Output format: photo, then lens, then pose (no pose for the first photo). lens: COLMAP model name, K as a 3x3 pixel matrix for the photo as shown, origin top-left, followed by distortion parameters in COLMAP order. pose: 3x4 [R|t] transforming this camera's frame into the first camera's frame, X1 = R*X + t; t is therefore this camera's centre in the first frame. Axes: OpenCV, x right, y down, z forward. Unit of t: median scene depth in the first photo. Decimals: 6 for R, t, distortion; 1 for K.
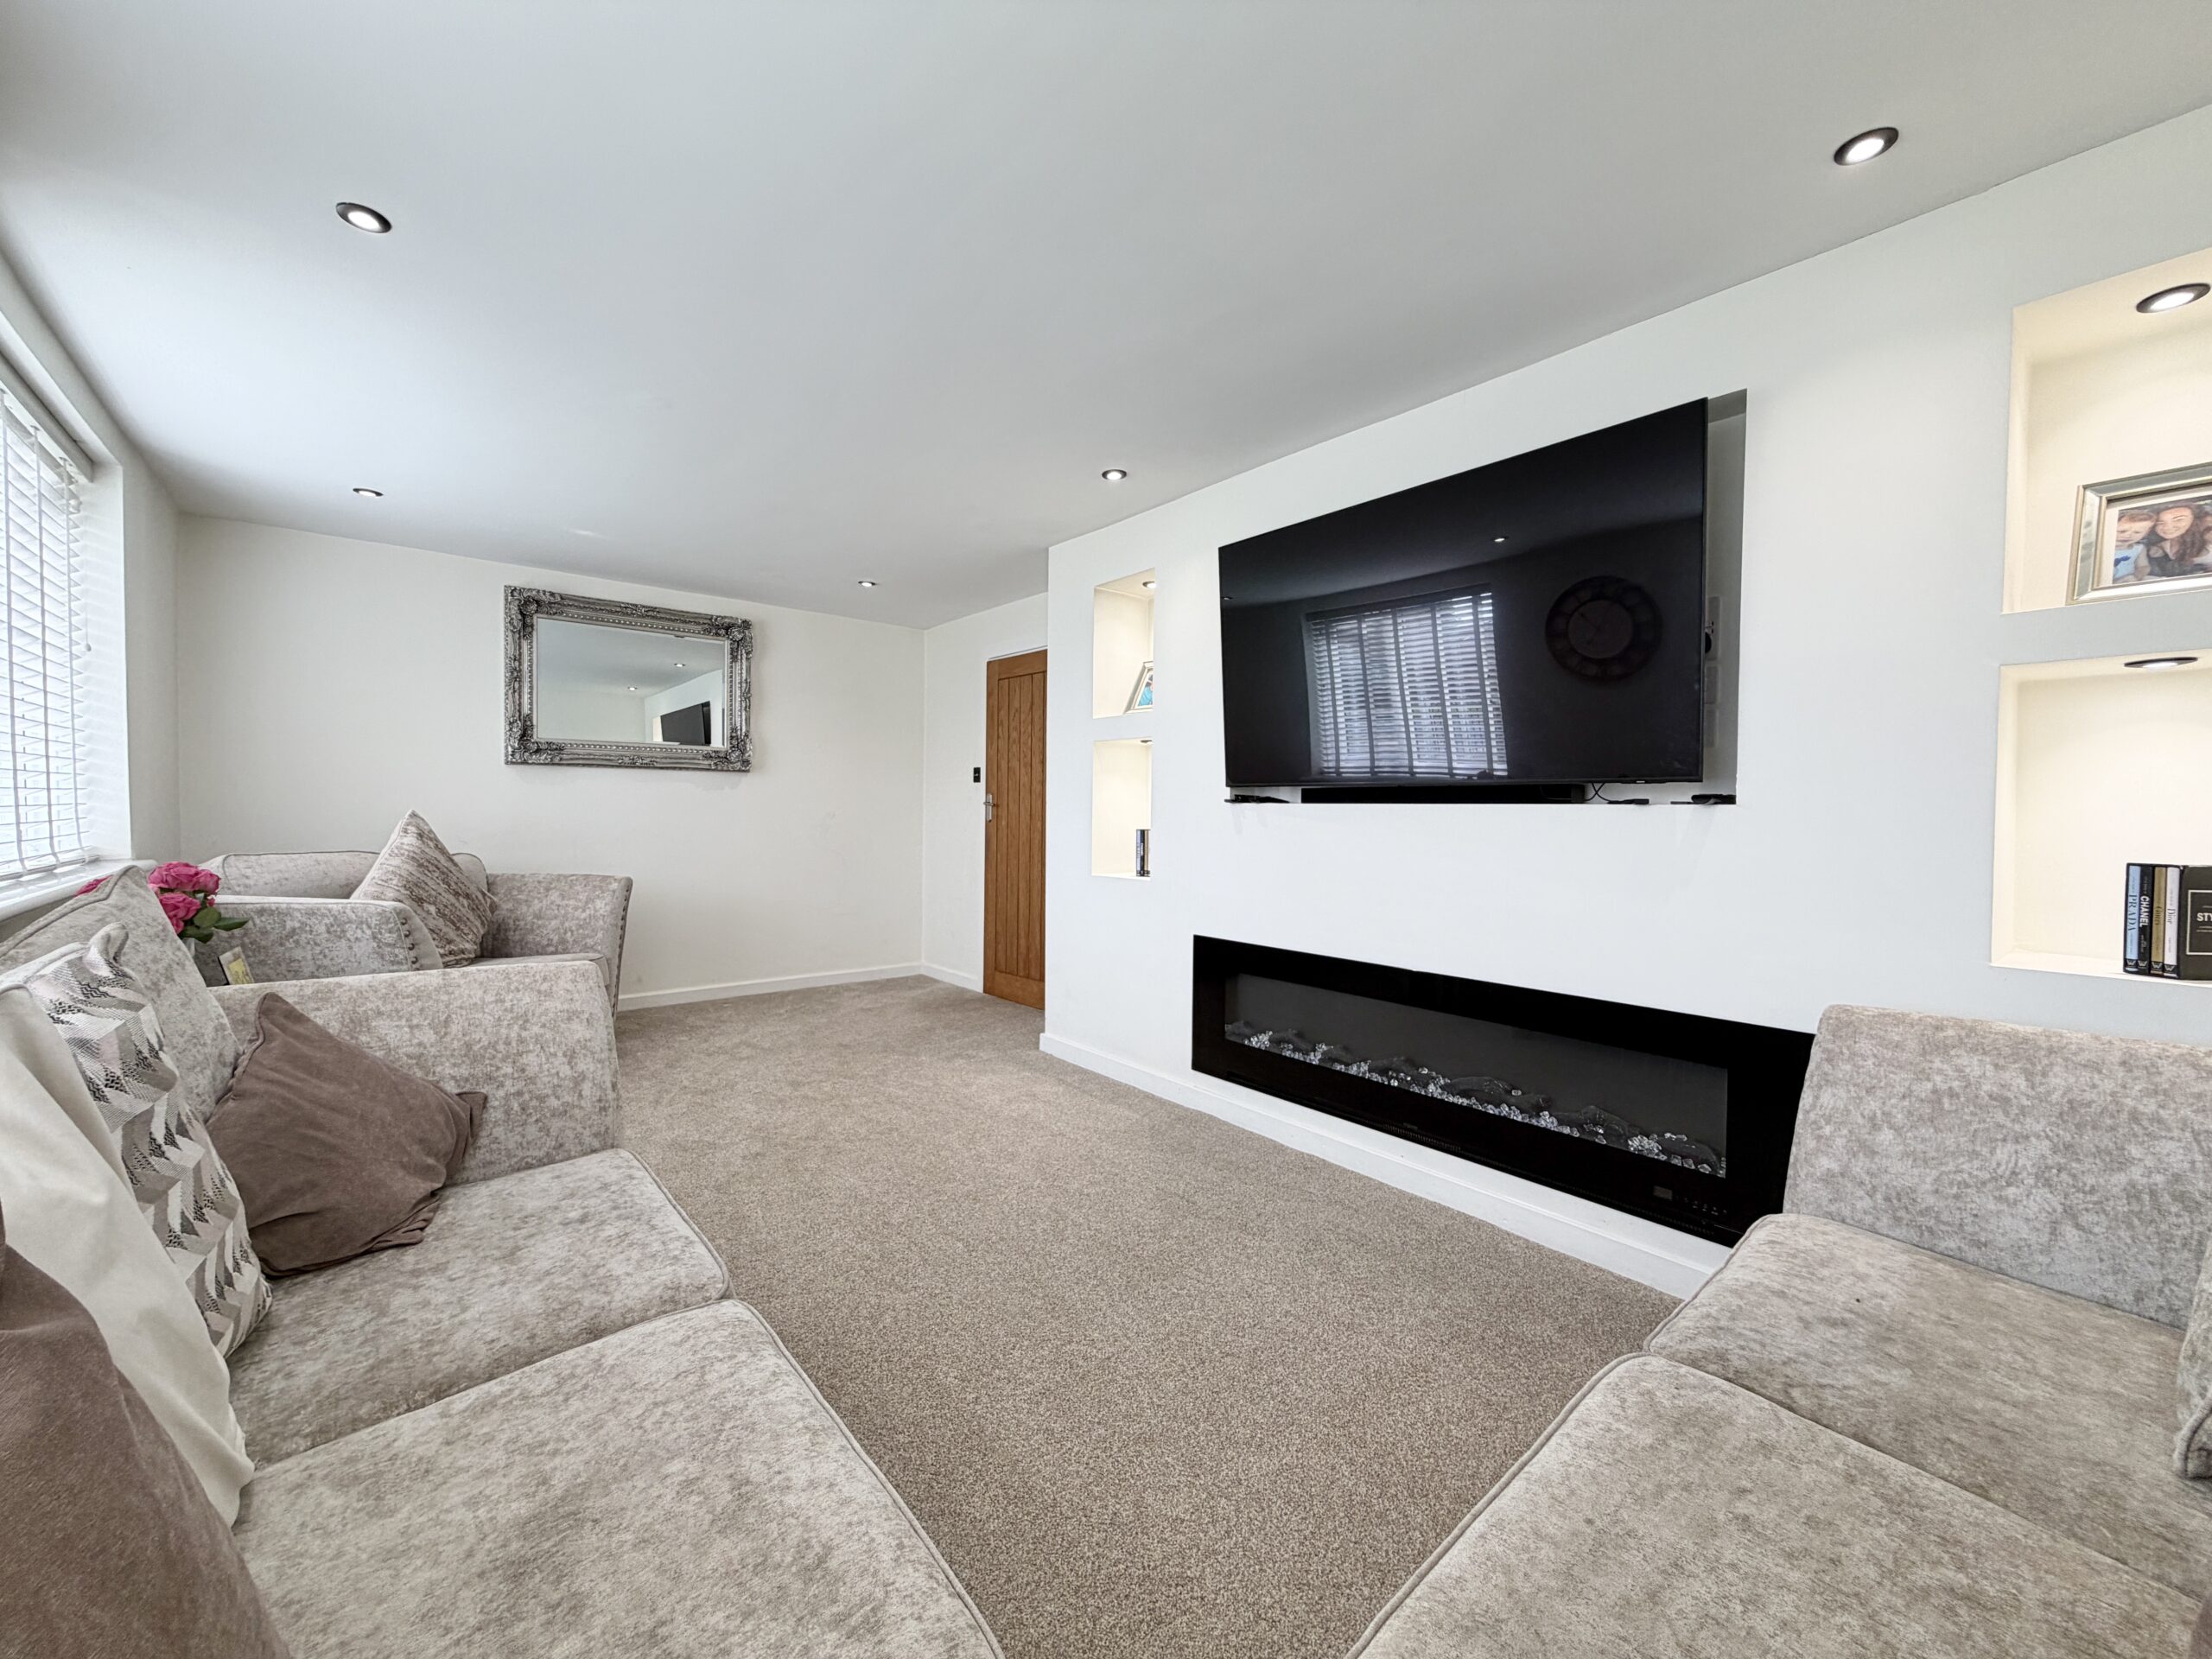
lens RADIAL K [[879.5, 0, 1103.6], [0, 879.5, 829.0], [0, 0, 1]] dist [-0.000430, 0.000124]
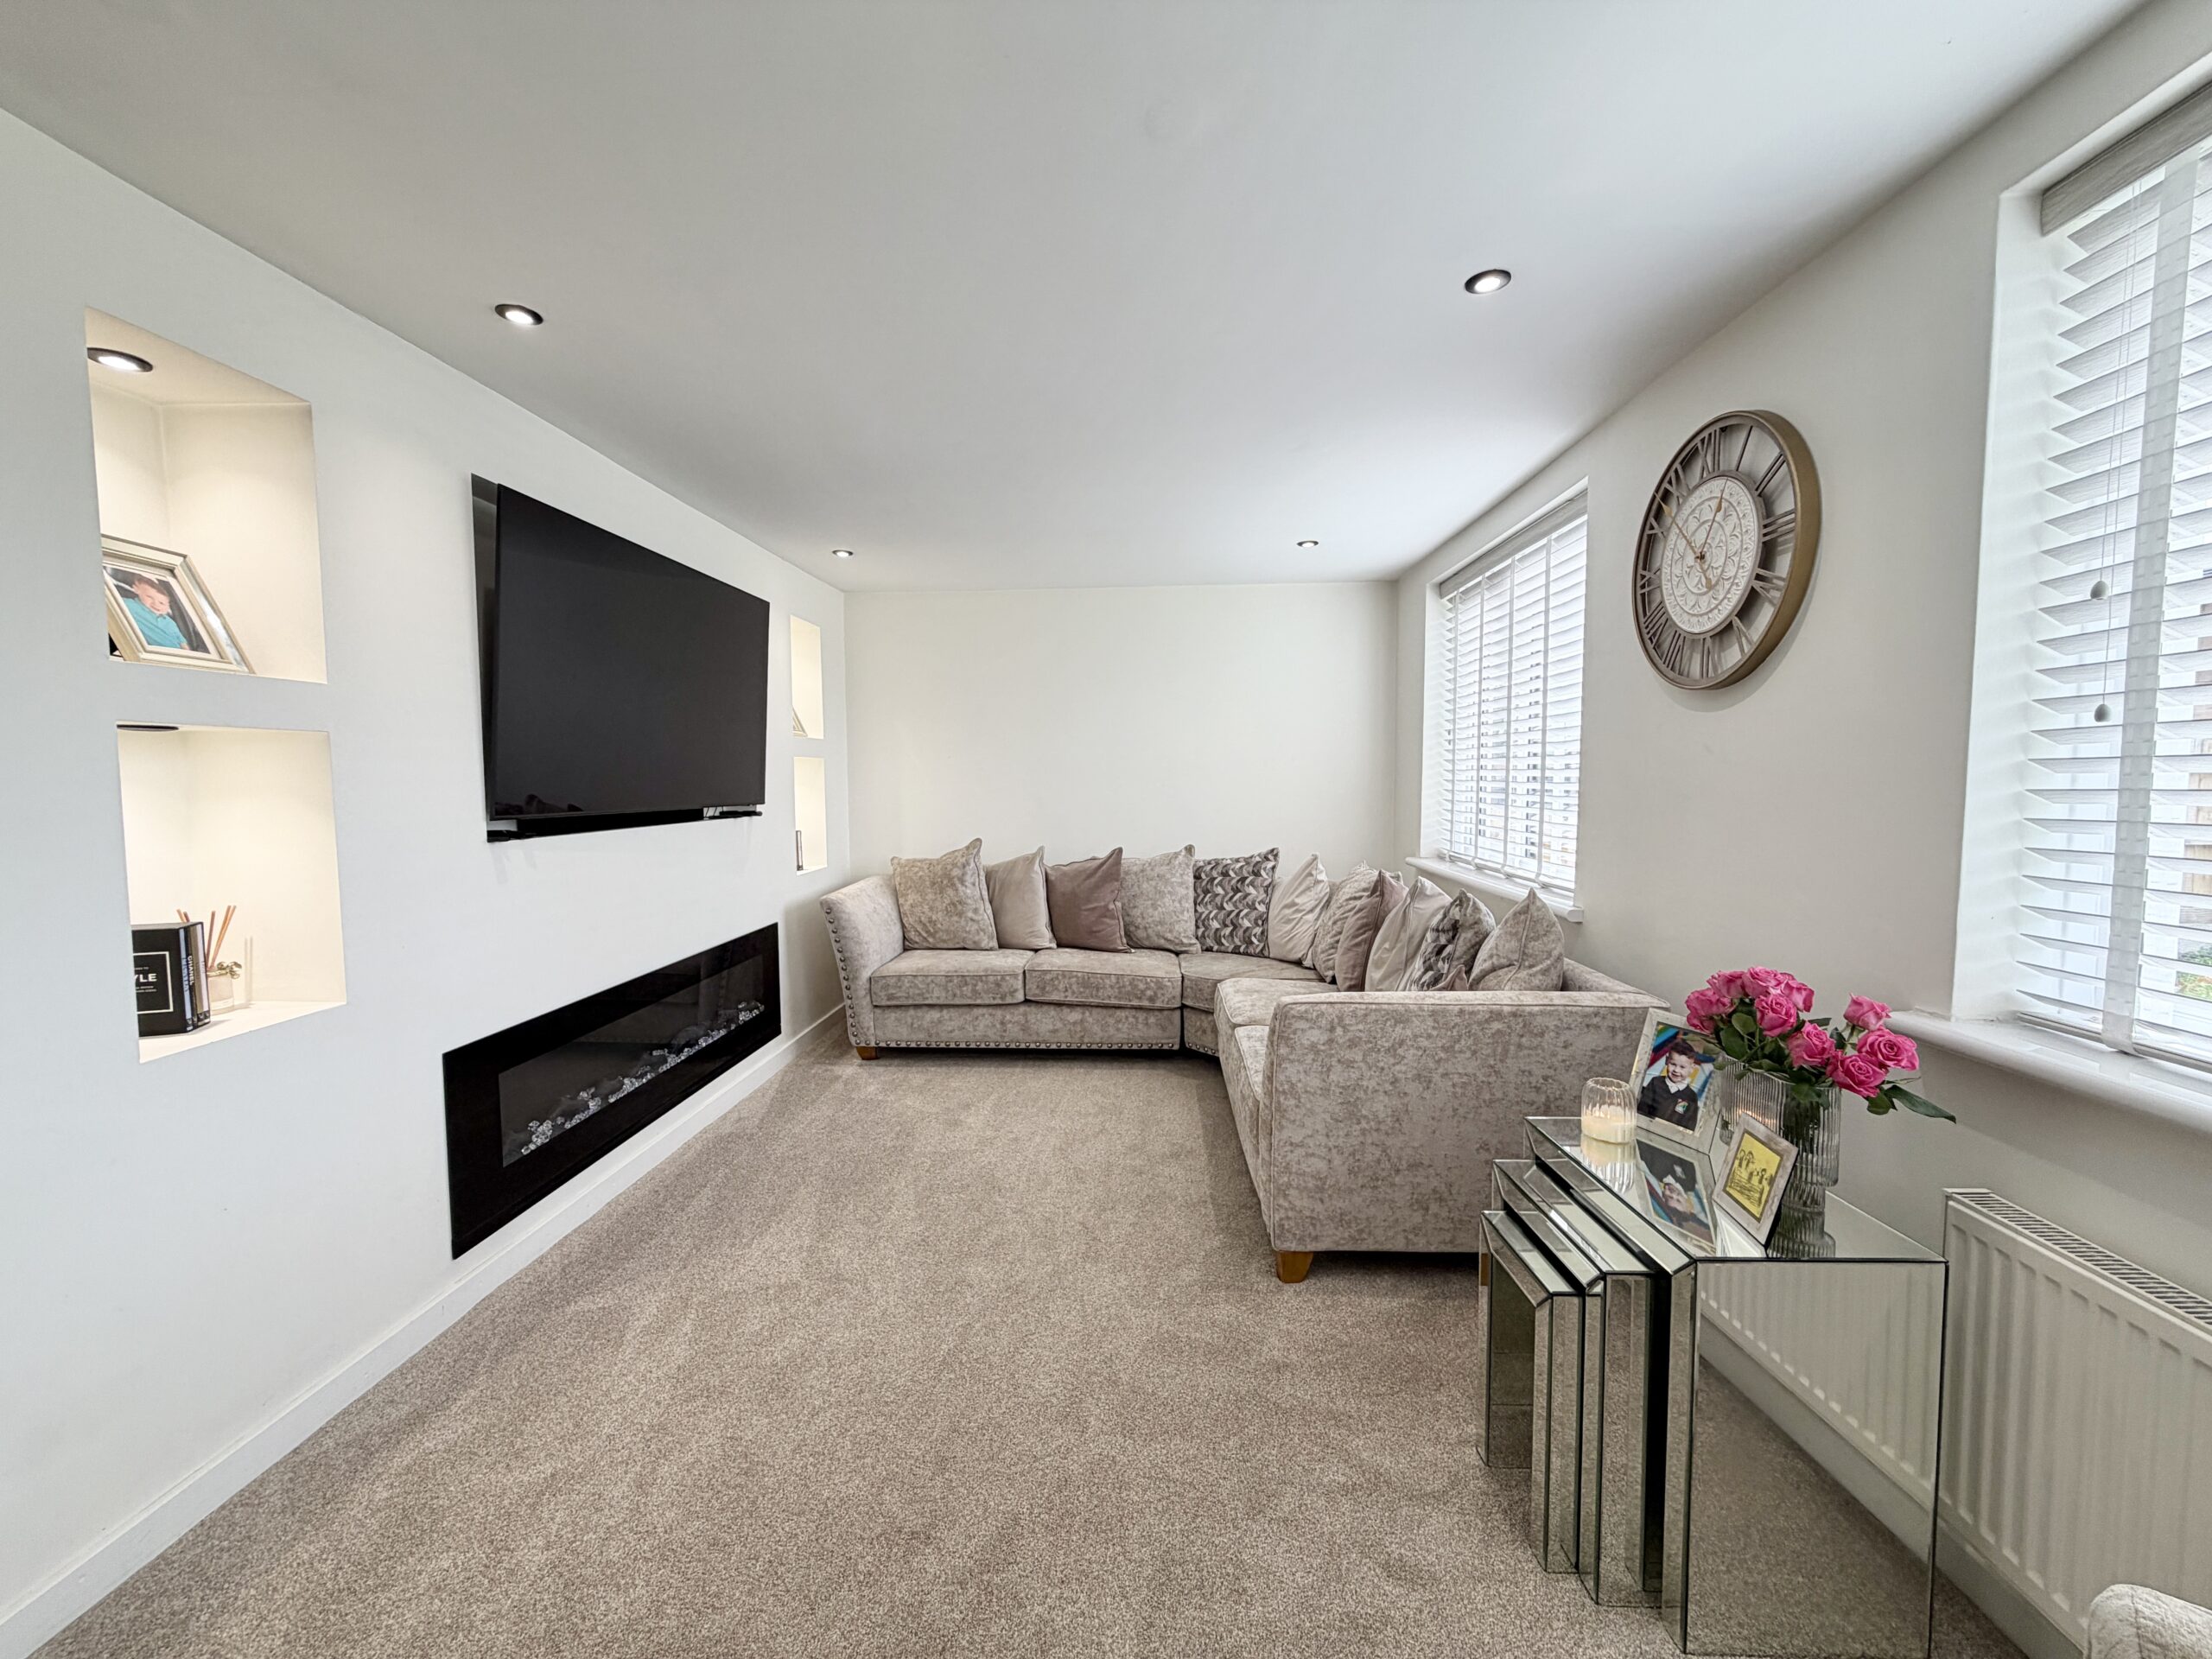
lens RADIAL K [[879.5, 0, 1103.6], [0, 879.5, 829.0], [0, 0, 1]] dist [-0.000430, 0.000124]
pose [[-0.730385, -0.041899, 0.681750, -0.715291], [0.020535, 0.996319, 0.083232, -0.090768], [-0.682727, 0.074791, -0.726835, 1.185190]]
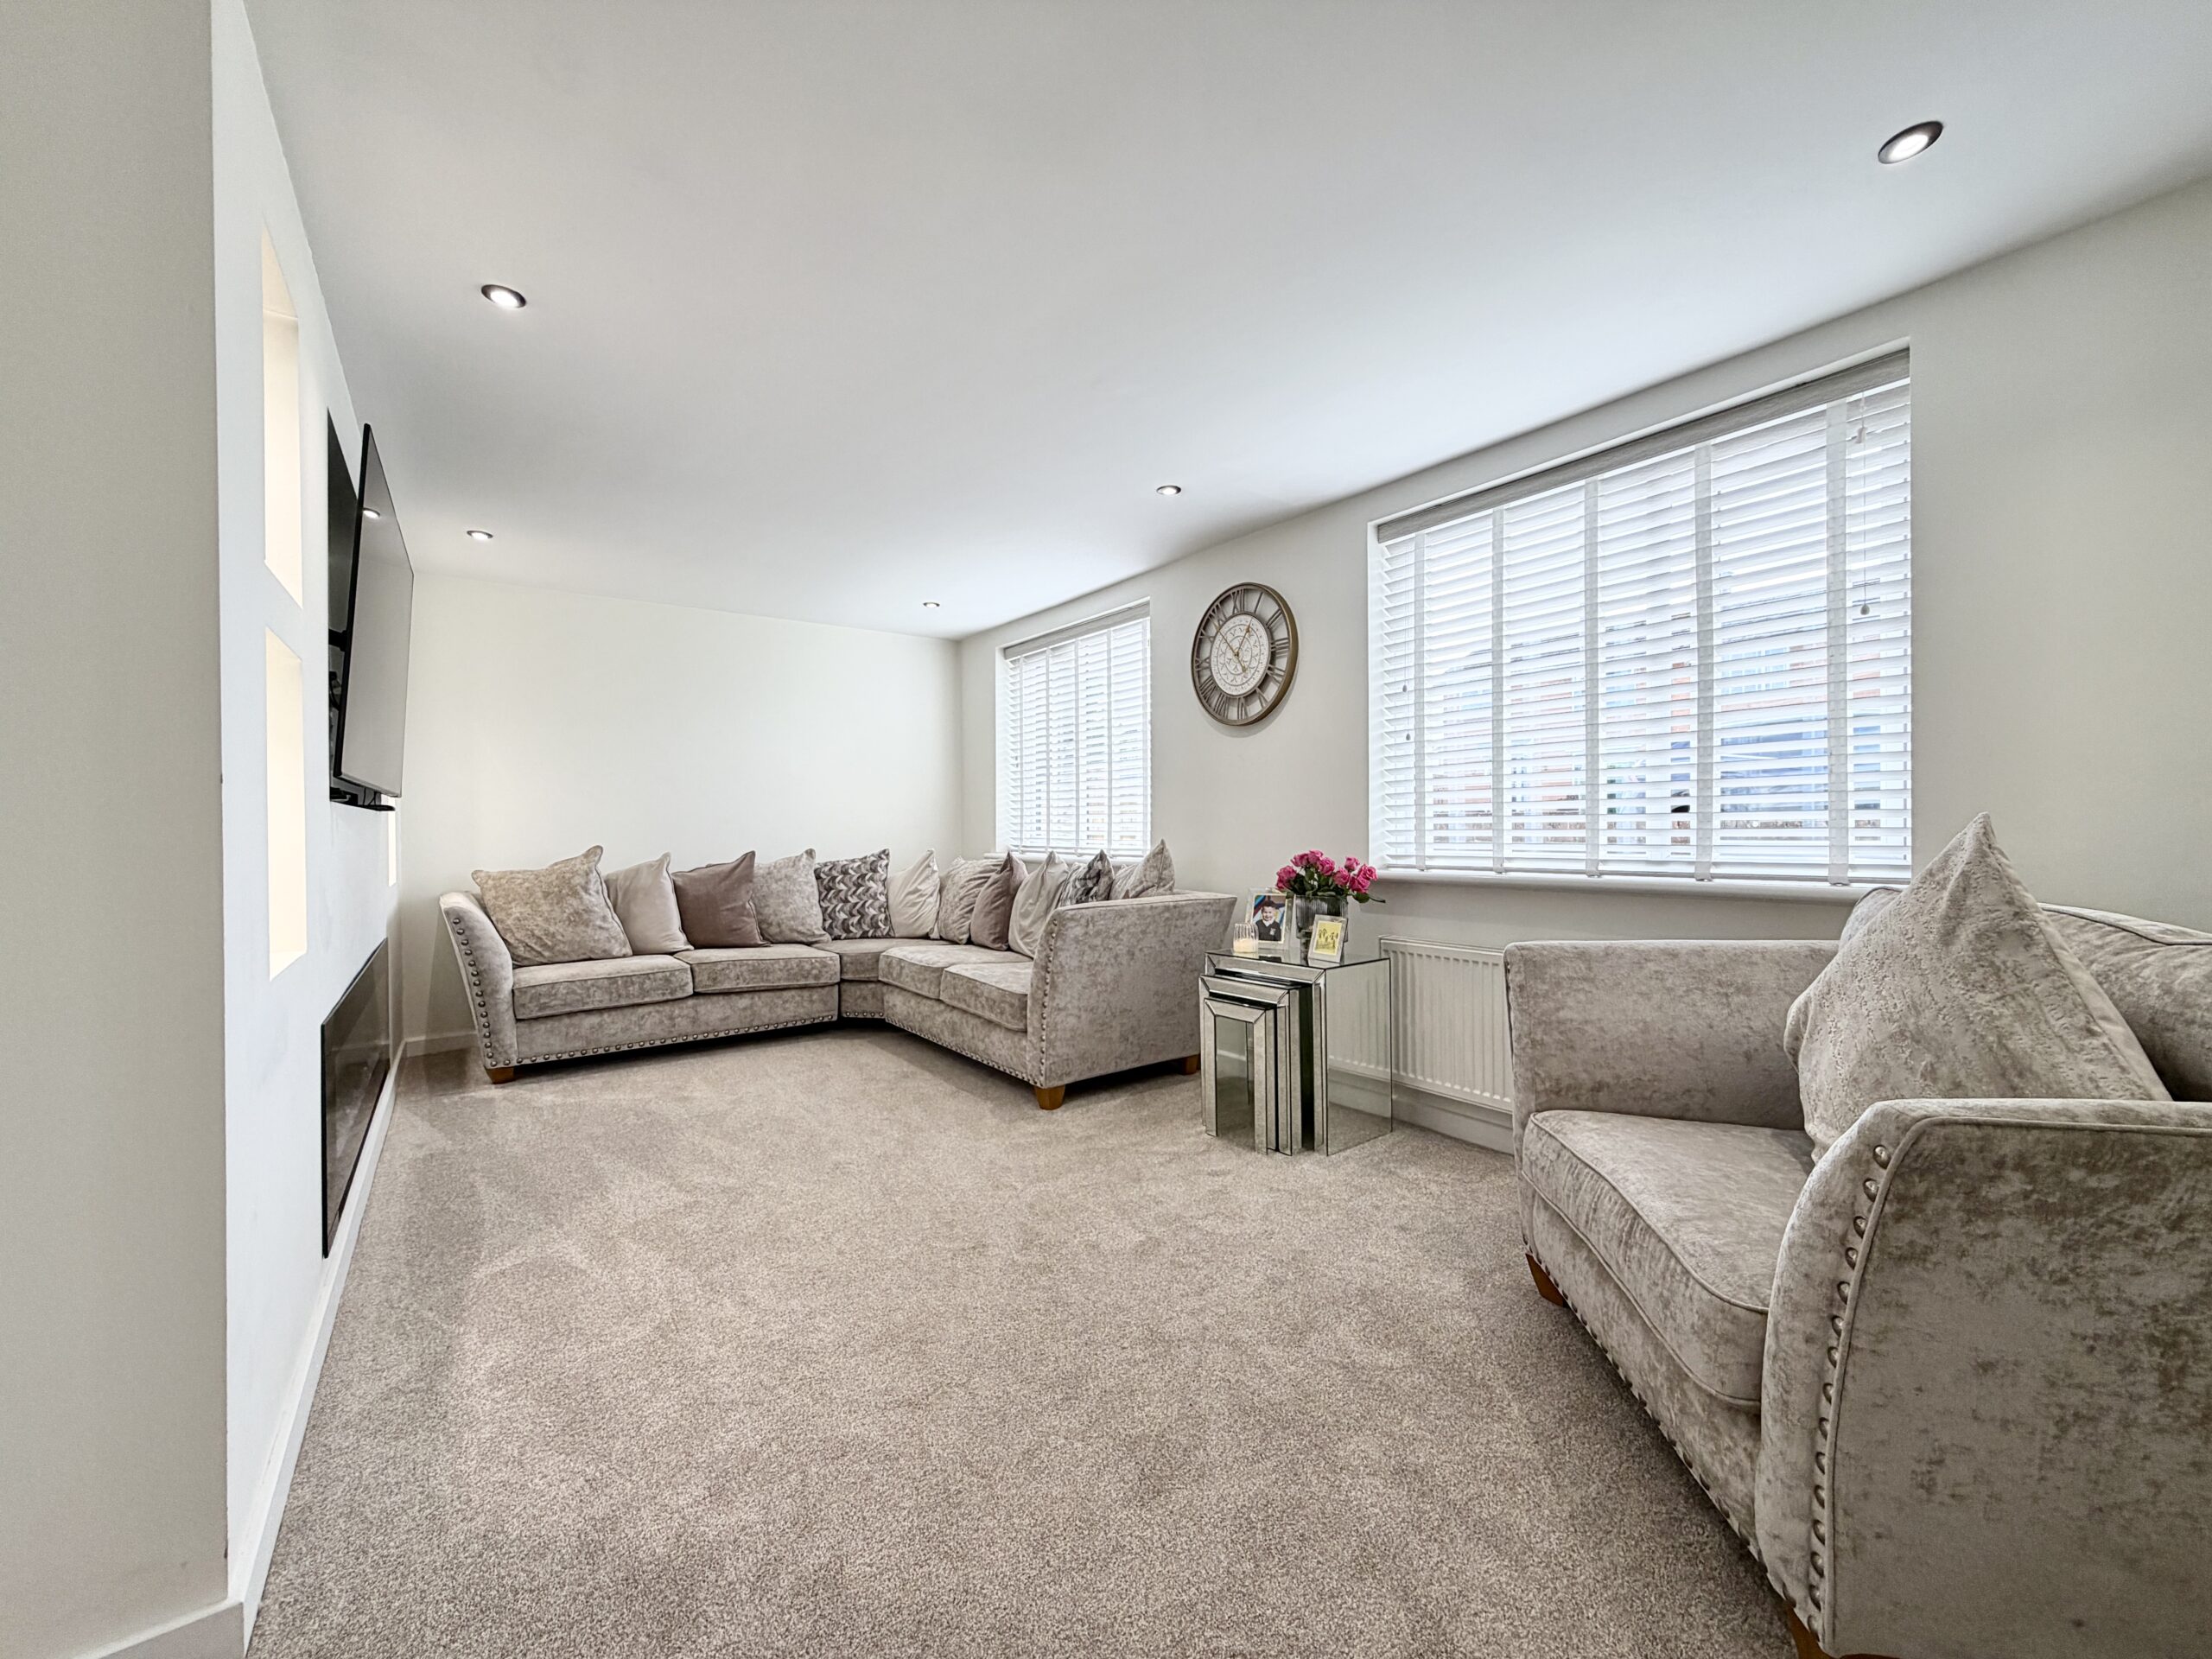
lens RADIAL K [[879.5, 0, 1103.6], [0, 879.5, 829.0], [0, 0, 1]] dist [-0.000430, 0.000124]
pose [[-0.998143, 0.003648, 0.060811, -0.475102], [0.005558, 0.999496, 0.031260, -0.026158], [-0.060667, 0.031540, -0.997660, 1.627095]]
